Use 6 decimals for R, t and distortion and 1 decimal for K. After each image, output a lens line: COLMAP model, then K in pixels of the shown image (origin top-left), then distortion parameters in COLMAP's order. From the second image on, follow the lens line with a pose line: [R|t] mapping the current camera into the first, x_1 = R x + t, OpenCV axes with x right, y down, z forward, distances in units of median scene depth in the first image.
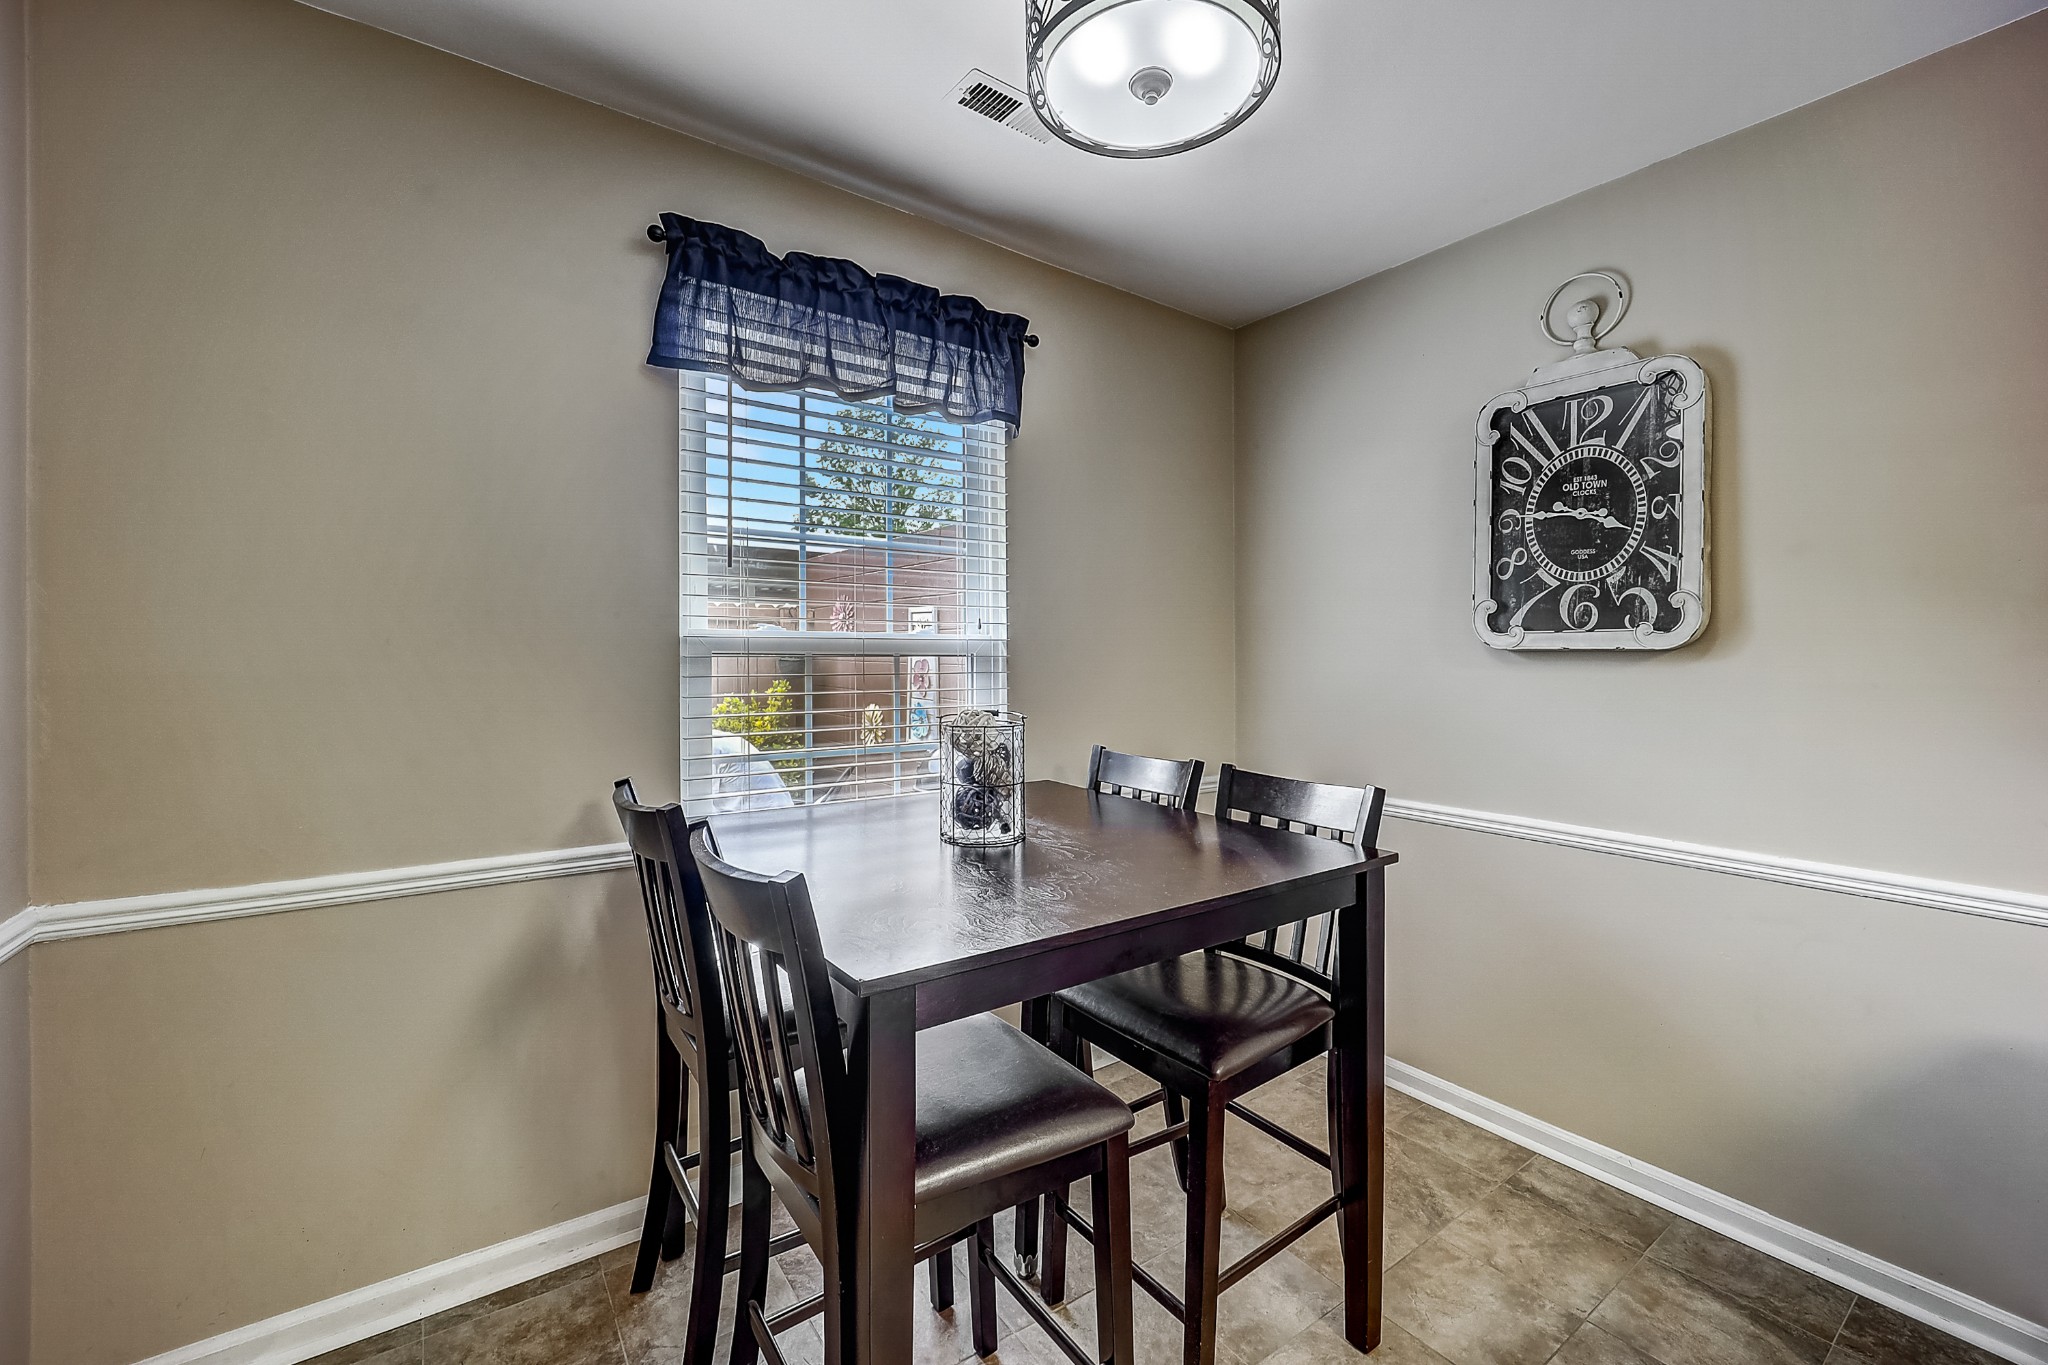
lens RADIAL K [[832.3, 0, 1031.9], [0, 832.3, 659.0], [0, 0, 1]] dist [-0.014072, -0.000607]
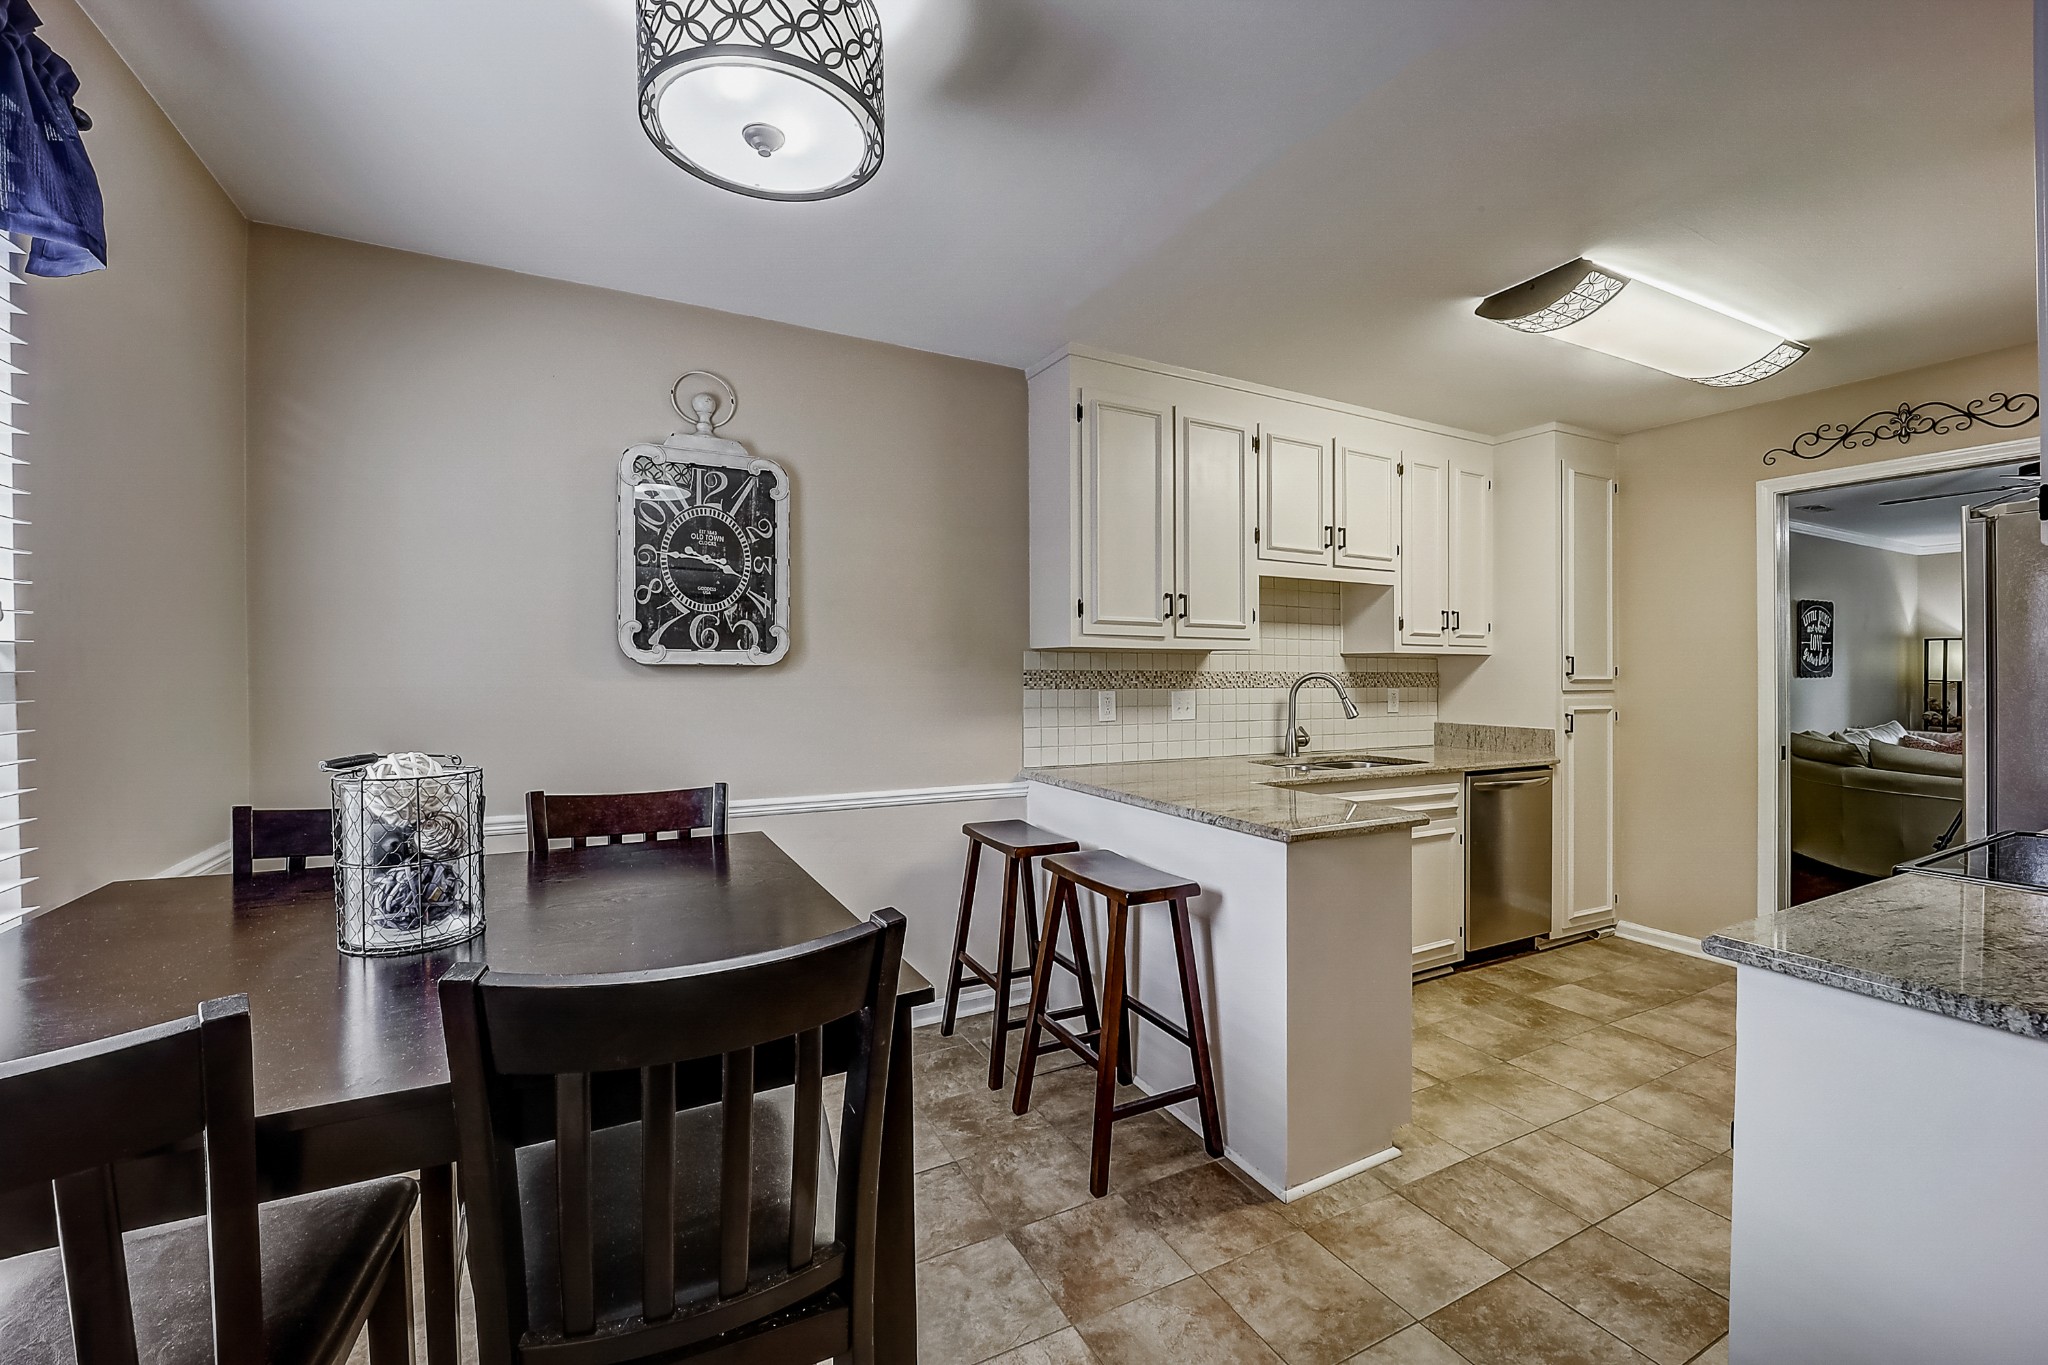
lens RADIAL K [[832.3, 0, 1031.9], [0, 832.3, 659.0], [0, 0, 1]] dist [-0.014072, -0.000607]
pose [[0.132079, 0.007825, 0.991208, -0.550137], [-0.001065, 0.999969, -0.007753, -0.010953], [-0.991239, -0.000031, 0.132083, 0.328201]]
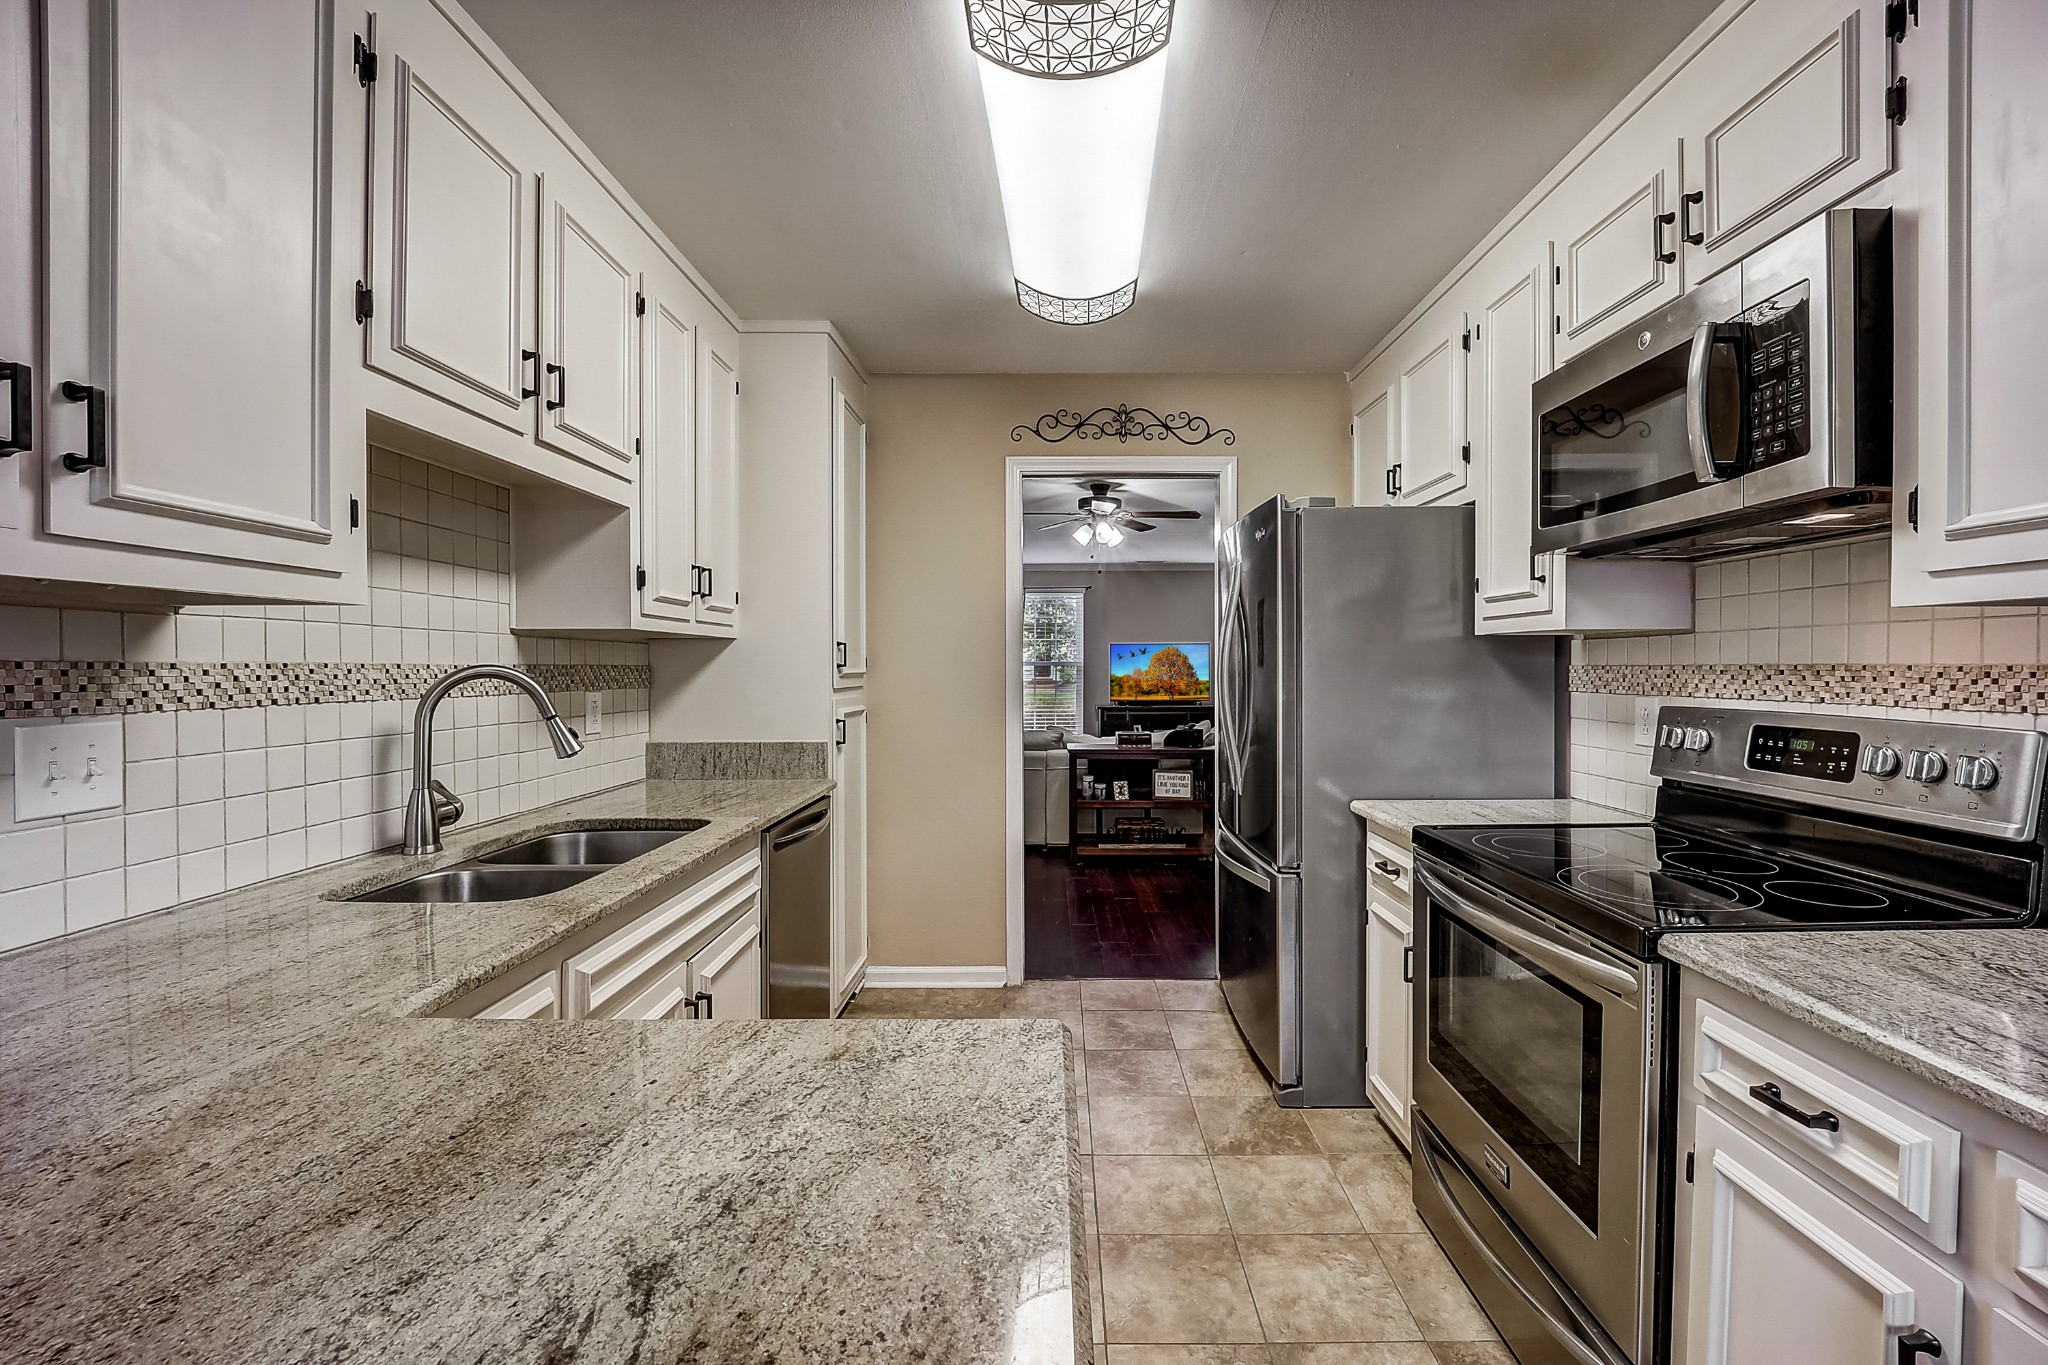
lens RADIAL K [[836.0, 0, 1067.0], [0, 836.0, 667.9], [0, 0, 1]] dist [-0.016146, -0.000394]
pose [[-0.820004, -0.005448, 0.572332, 0.351001], [-0.001637, 0.999973, 0.007172, -0.000259], [-0.572355, 0.004944, -0.819991, 0.309579]]
